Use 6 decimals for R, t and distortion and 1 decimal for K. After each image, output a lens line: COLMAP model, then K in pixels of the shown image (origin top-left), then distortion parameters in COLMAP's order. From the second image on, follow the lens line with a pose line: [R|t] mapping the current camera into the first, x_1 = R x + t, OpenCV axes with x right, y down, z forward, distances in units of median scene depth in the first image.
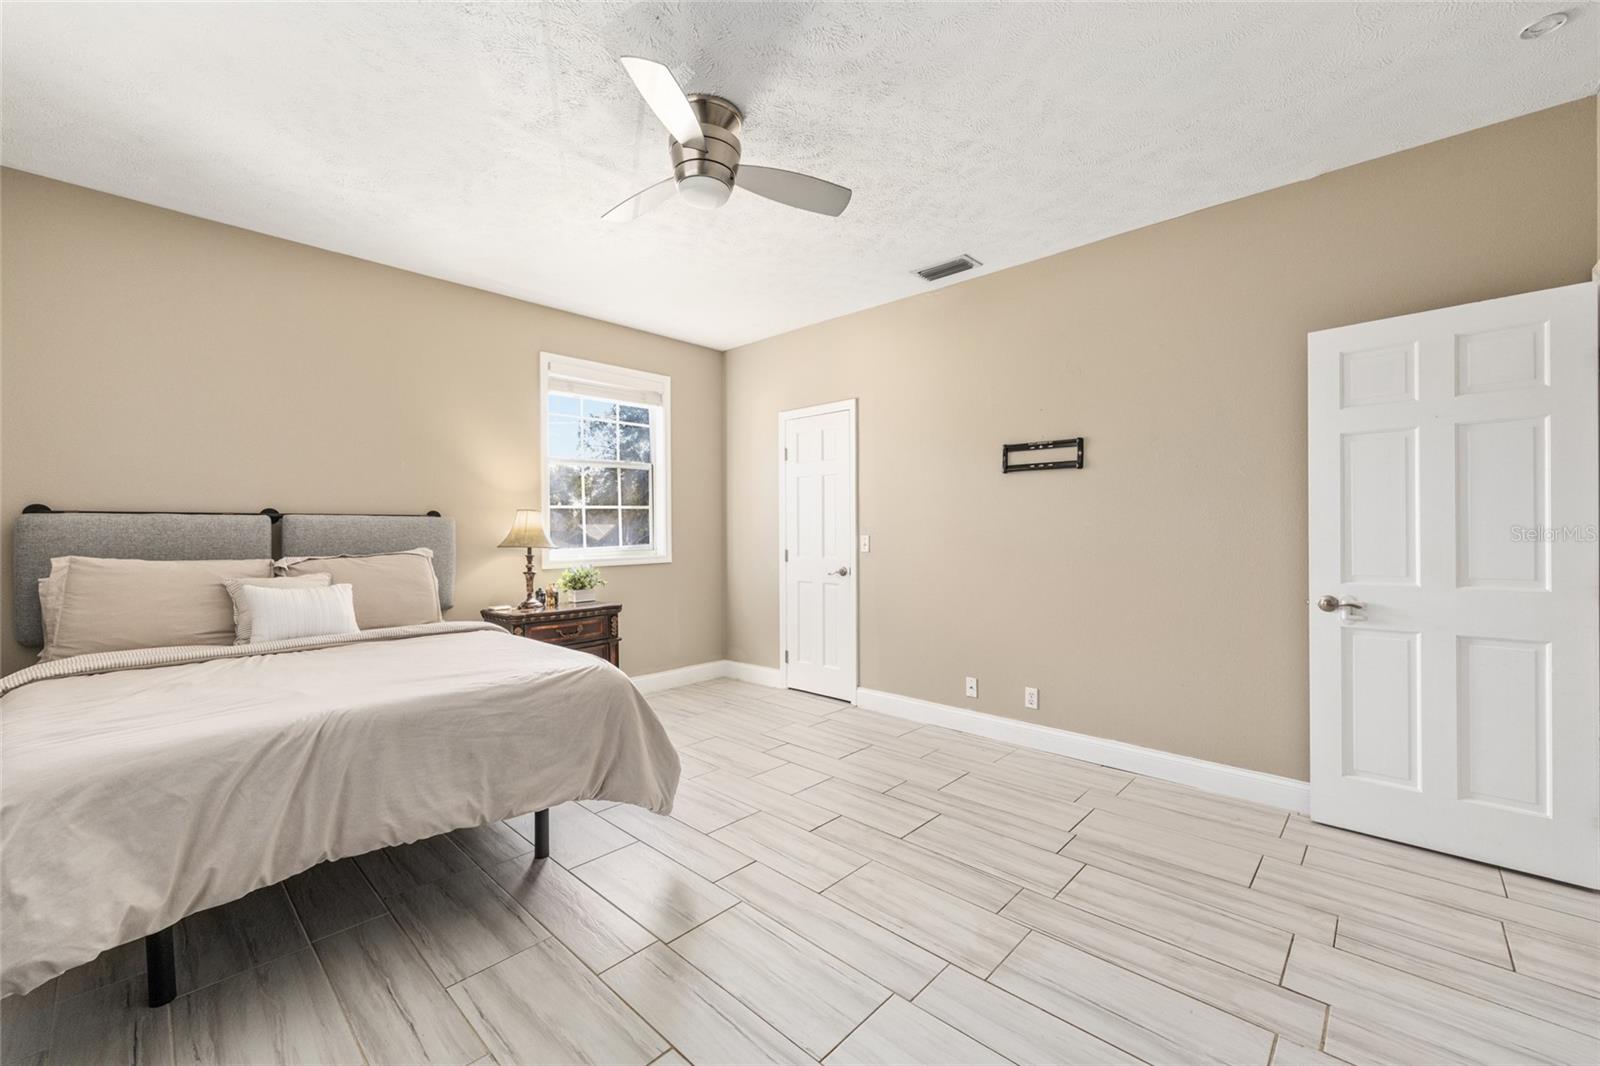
lens RADIAL K [[643.3, 0, 793.2], [0, 643.3, 529.7], [0, 0, 1]] dist [-0.003748, 0.000573]
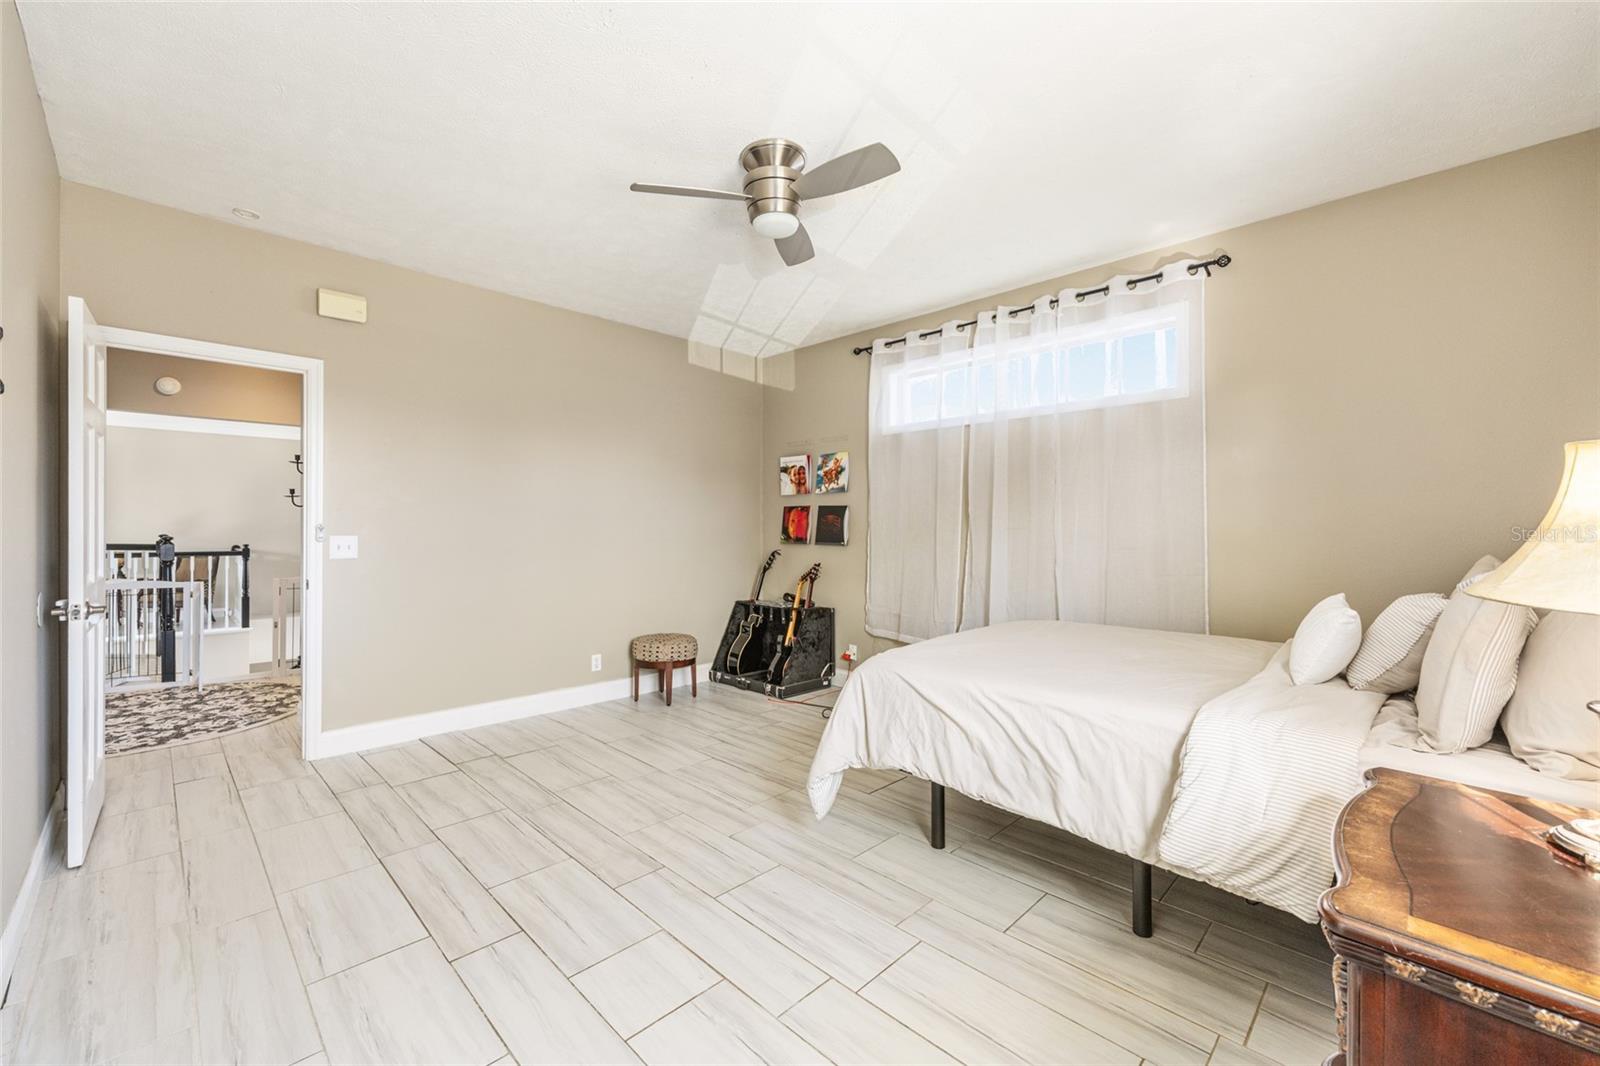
lens RADIAL K [[643.3, 0, 806.4], [0, 643.3, 529.8], [0, 0, 1]] dist [-0.003748, 0.000573]
pose [[-0.999974, 0.000816, 0.007124, -0.221817], [0.000836, 0.999996, 0.002779, -0.000369], [-0.007122, 0.002785, -0.999971, 2.350621]]
